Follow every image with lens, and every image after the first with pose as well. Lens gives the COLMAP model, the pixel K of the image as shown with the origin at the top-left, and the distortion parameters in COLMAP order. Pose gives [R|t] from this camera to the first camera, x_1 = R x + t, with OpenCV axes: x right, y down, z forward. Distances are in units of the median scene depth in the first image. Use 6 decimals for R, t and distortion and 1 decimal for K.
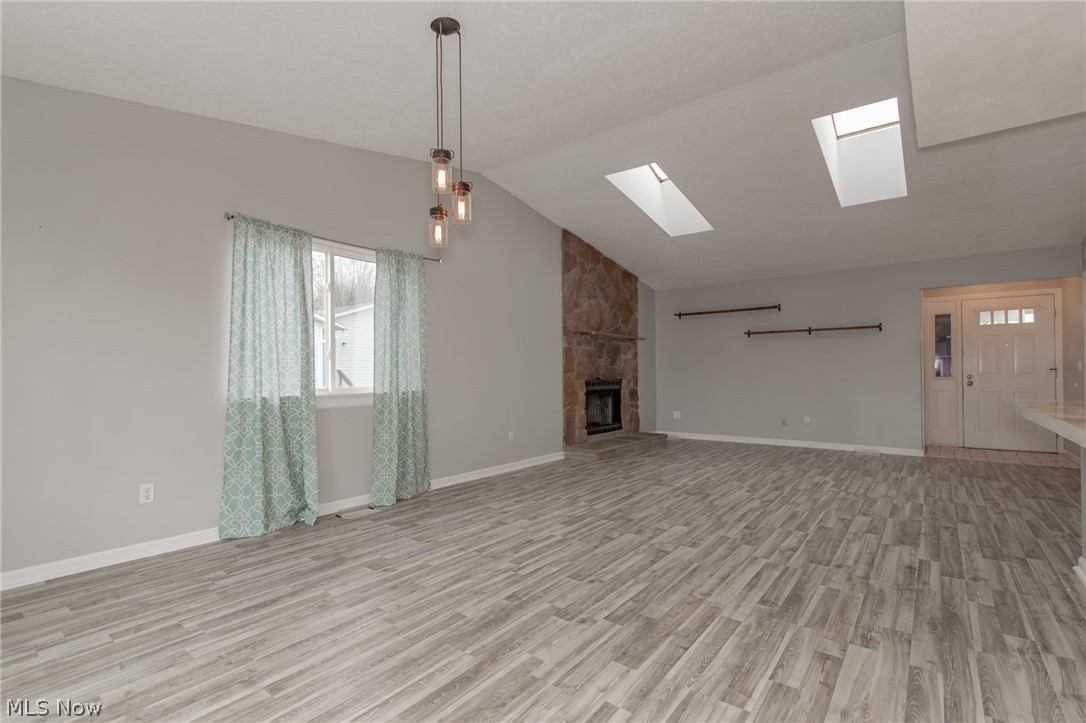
lens RADIAL K [[504.2, 0, 540.9], [0, 504.2, 371.5], [0, 0, 1]] dist [0.009605, -0.006392]
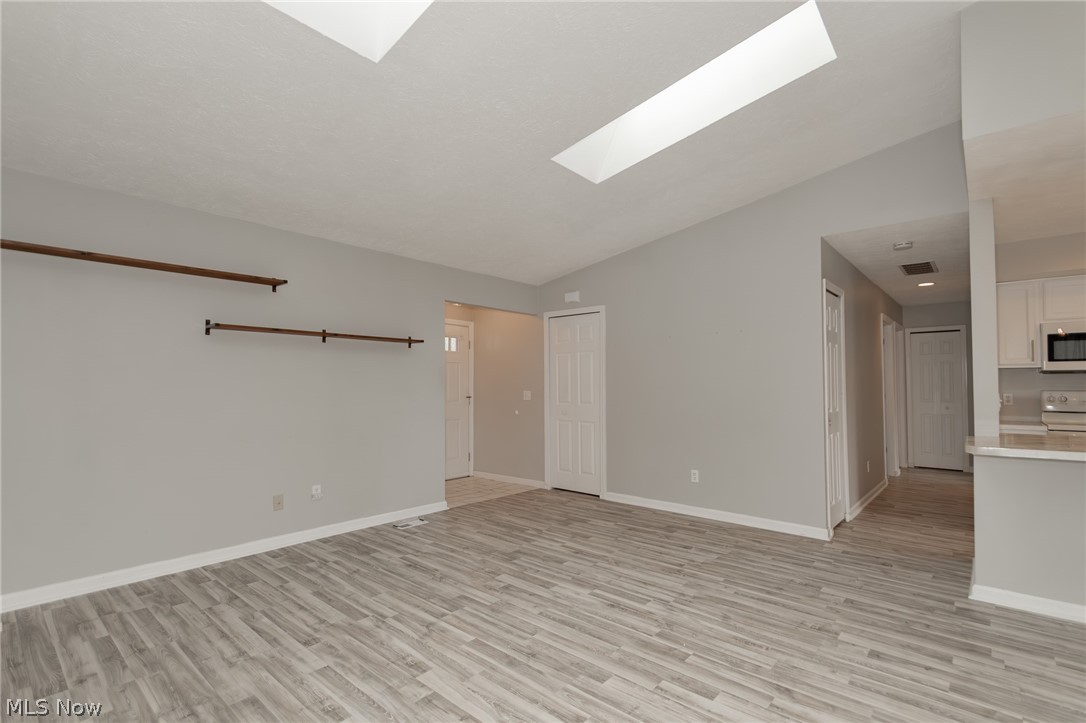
lens RADIAL K [[504.2, 0, 543.6], [0, 504.2, 367.7], [0, 0, 1]] dist [0.009605, -0.006392]
pose [[0.057839, 0.040802, 0.997492, -0.072460], [-0.003212, 0.999167, -0.040684, -0.041914], [-0.998321, -0.000850, 0.057922, 1.444986]]
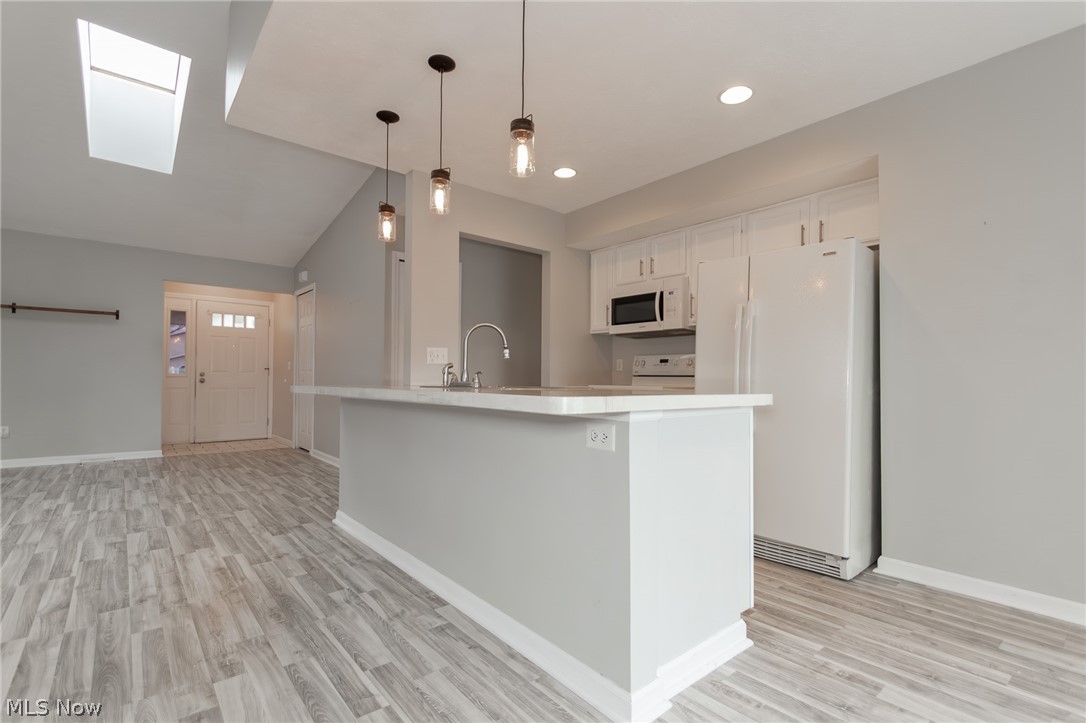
lens RADIAL K [[504.2, 0, 545.9], [0, 504.2, 368.3], [0, 0, 1]] dist [0.009605, -0.006392]
pose [[0.208801, 0.026515, 0.977599, -0.042883], [-0.012815, 0.999621, -0.024375, 0.029920], [-0.977874, -0.007438, 0.209062, 0.183987]]
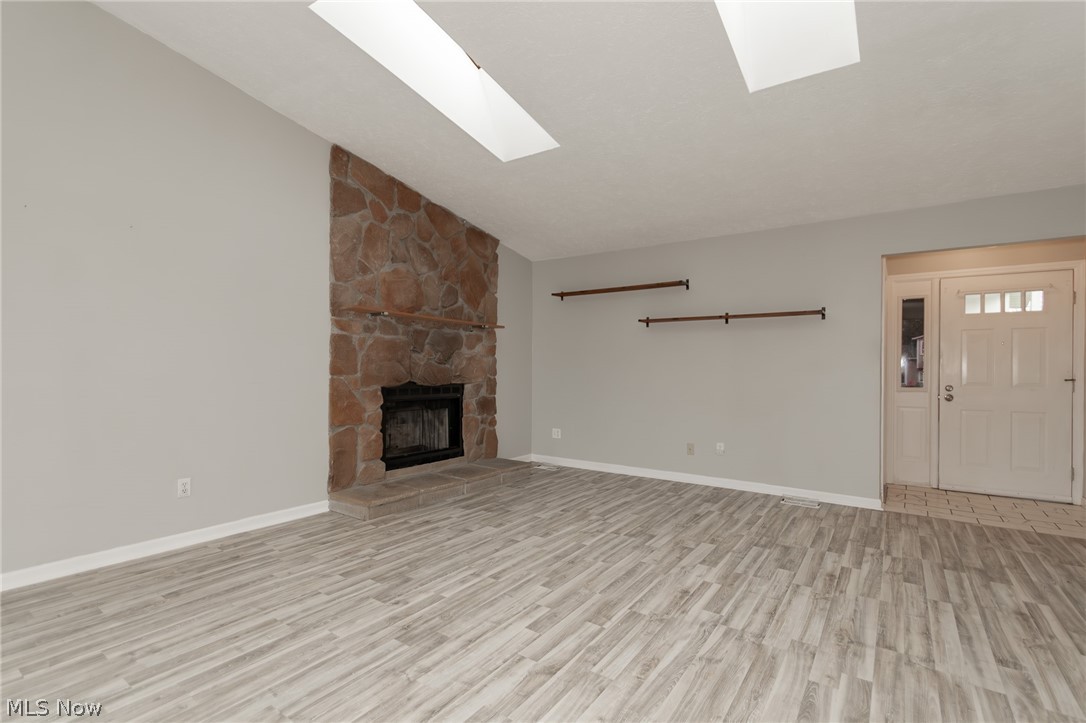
lens RADIAL K [[504.2, 0, 540.9], [0, 504.2, 372.0], [0, 0, 1]] dist [0.009605, -0.006392]
pose [[0.998843, 0.014664, 0.045809, 0.505936], [-0.015148, 0.999833, 0.010239, -0.021020], [-0.045651, -0.010921, 0.998898, 0.657059]]
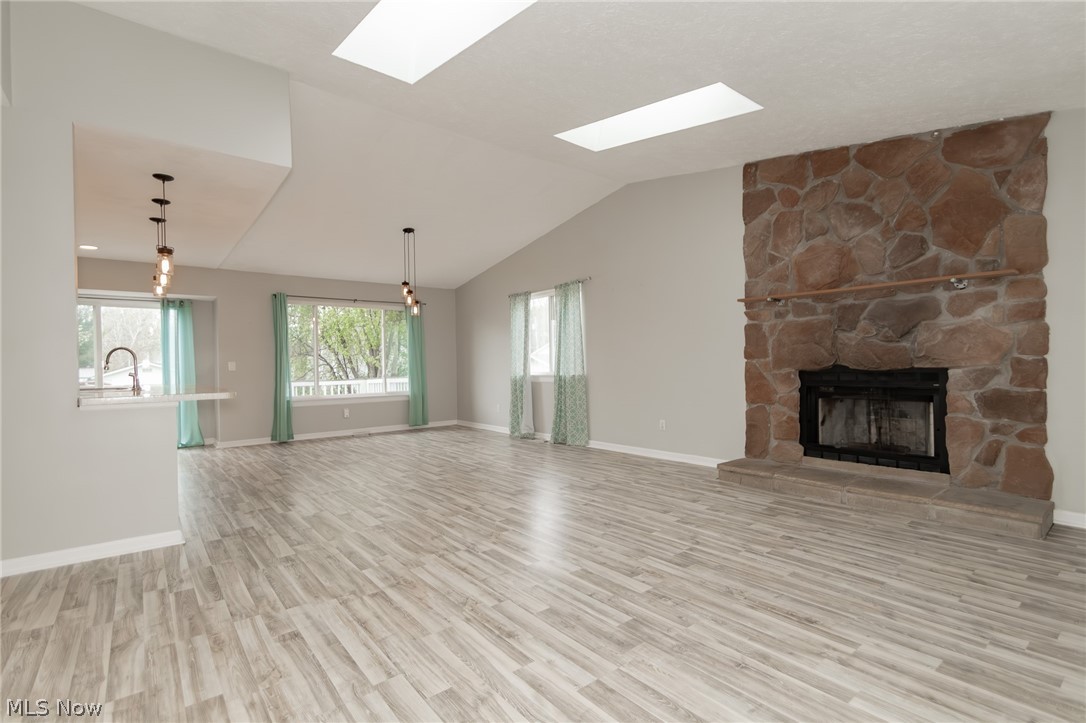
lens RADIAL K [[504.2, 0, 541.5], [0, 504.2, 371.8], [0, 0, 1]] dist [0.009605, -0.006392]
pose [[-0.235571, 0.020900, -0.971632, 1.536736], [0.022103, 0.999625, 0.016143, 0.005098], [0.971606, -0.017673, -0.235945, 1.606949]]
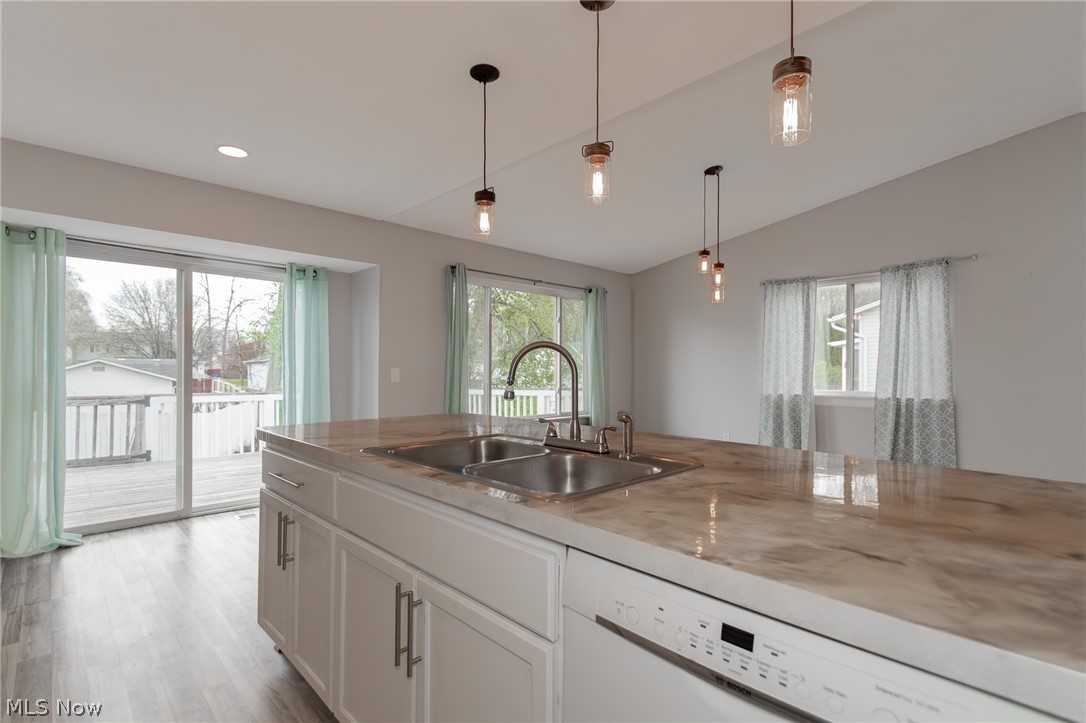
lens RADIAL K [[504.2, 0, 536.2], [0, 504.2, 373.9], [0, 0, 1]] dist [0.009605, -0.006392]
pose [[-0.138720, 0.012123, -0.990257, 1.087666], [0.000590, 0.999926, 0.012159, -0.029449], [0.990332, 0.001103, -0.138716, 0.471364]]
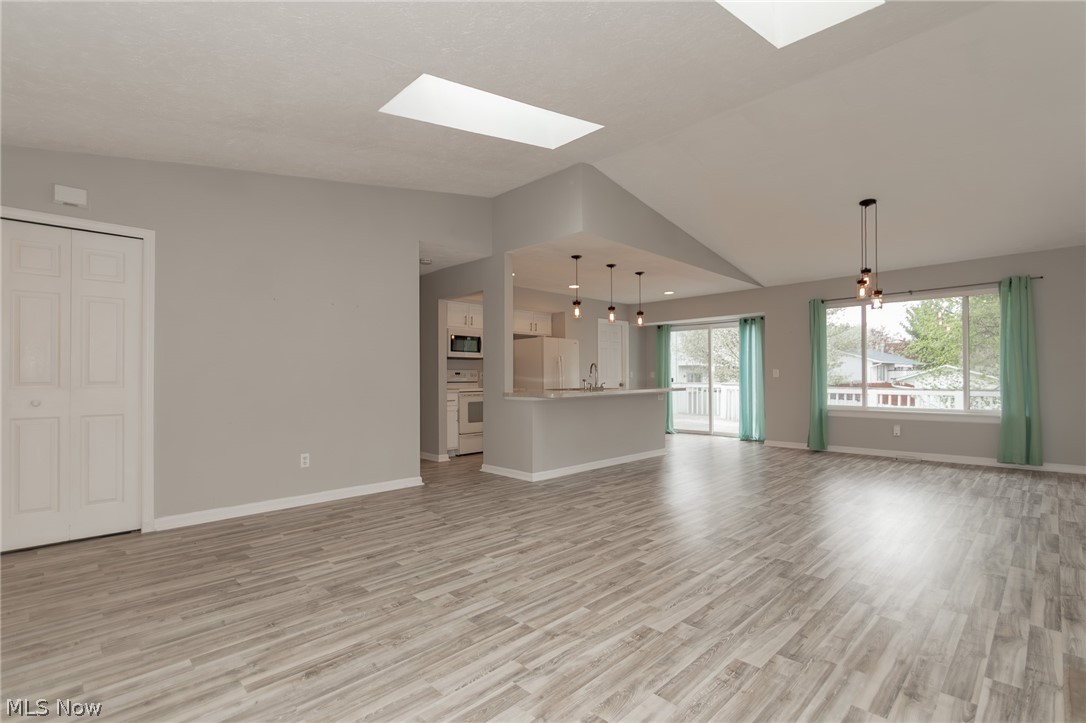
lens RADIAL K [[504.2, 0, 543.1], [0, 504.2, 369.8], [0, 0, 1]] dist [0.009605, -0.006392]
pose [[-0.991779, 0.012069, 0.127389, 0.603367], [0.009985, 0.999806, -0.016981, 0.002548], [-0.127570, -0.015569, -0.991707, 2.255739]]
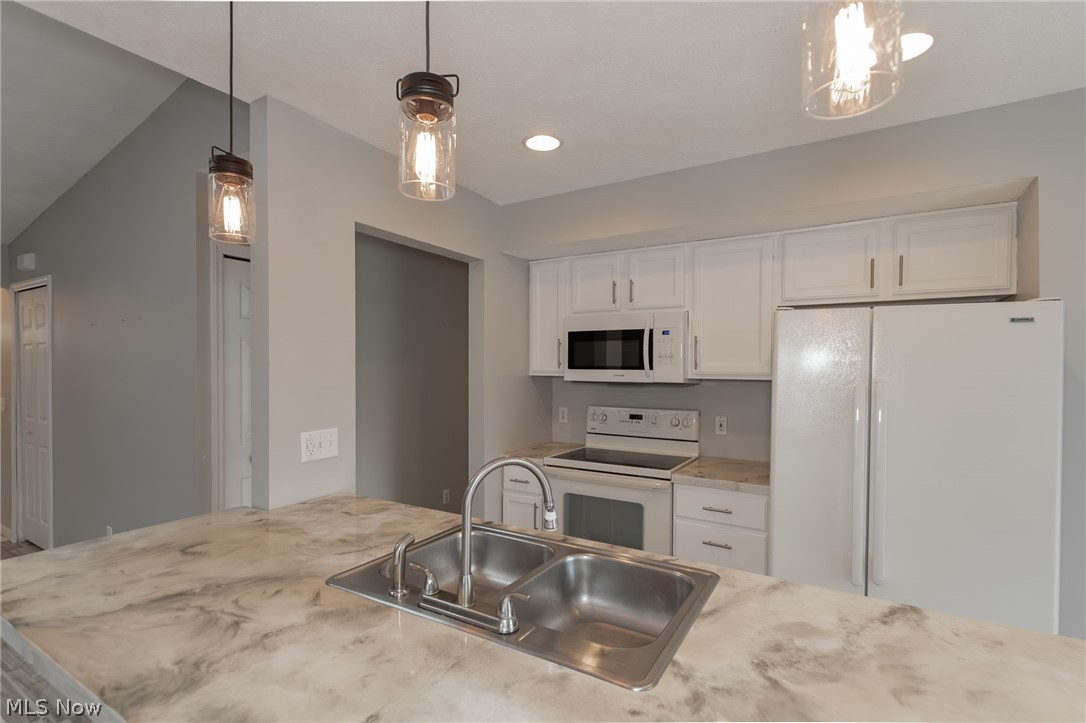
lens RADIAL K [[504.2, 0, 542.4], [0, 504.2, 369.7], [0, 0, 1]] dist [0.009605, -0.006392]
pose [[-0.116868, 0.000999, 0.993147, 0.323579], [-0.005961, 0.999981, -0.001708, -0.104896], [-0.993130, -0.006120, -0.116860, 0.435701]]
